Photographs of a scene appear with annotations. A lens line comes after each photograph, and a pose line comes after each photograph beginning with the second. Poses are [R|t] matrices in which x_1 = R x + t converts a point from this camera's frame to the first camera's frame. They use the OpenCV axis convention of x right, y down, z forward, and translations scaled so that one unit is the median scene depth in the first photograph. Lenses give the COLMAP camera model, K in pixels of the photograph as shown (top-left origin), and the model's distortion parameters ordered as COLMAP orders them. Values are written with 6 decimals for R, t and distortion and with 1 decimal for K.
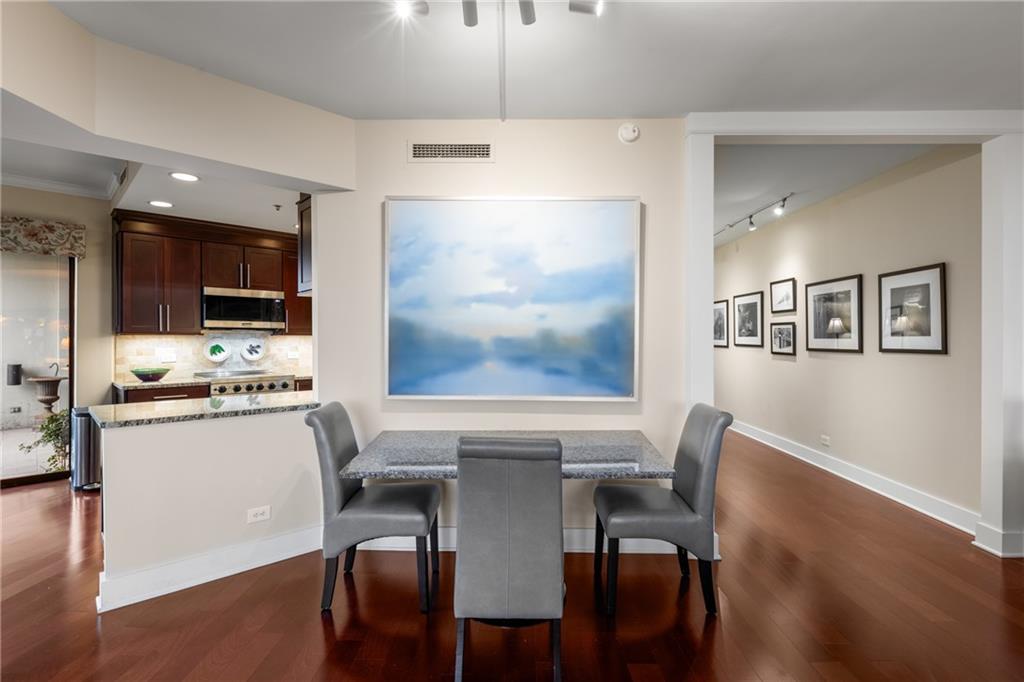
lens RADIAL K [[499.5, 0, 511.8], [0, 499.5, 337.0], [0, 0, 1]] dist [0.005258, -0.000010]
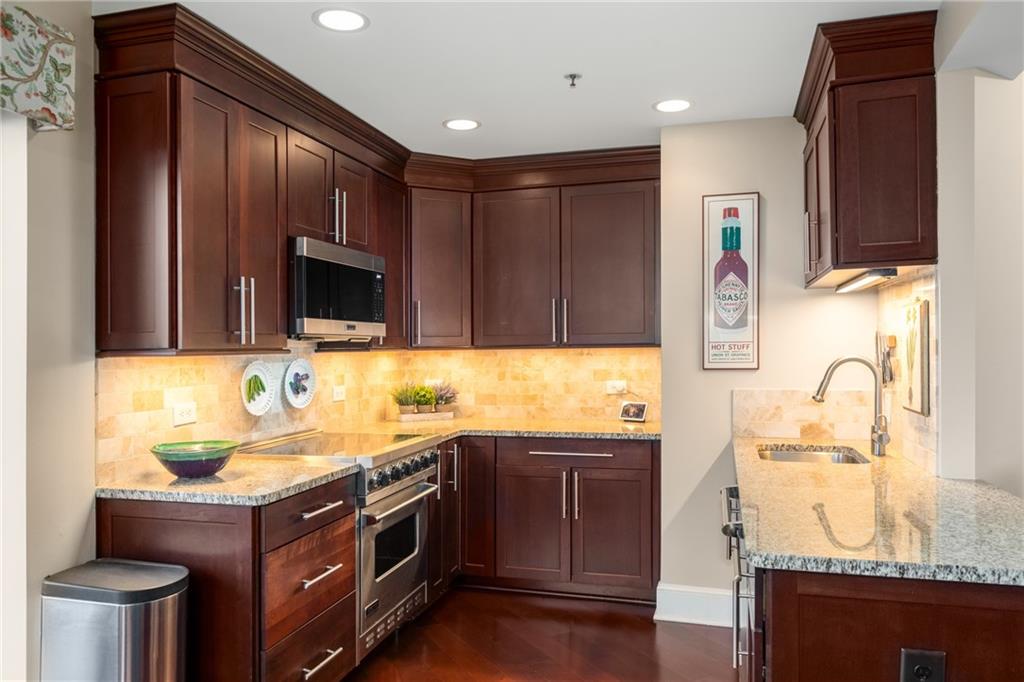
lens RADIAL K [[726.5, 0, 505.9], [0, 726.5, 354.4], [0, 0, 1]] dist [-0.003191, -0.016110]
pose [[0.861021, -0.016903, 0.508288, -0.833743], [0.011835, 0.999843, 0.013202, -0.009483], [-0.508432, -0.005352, 0.861086, 0.424353]]
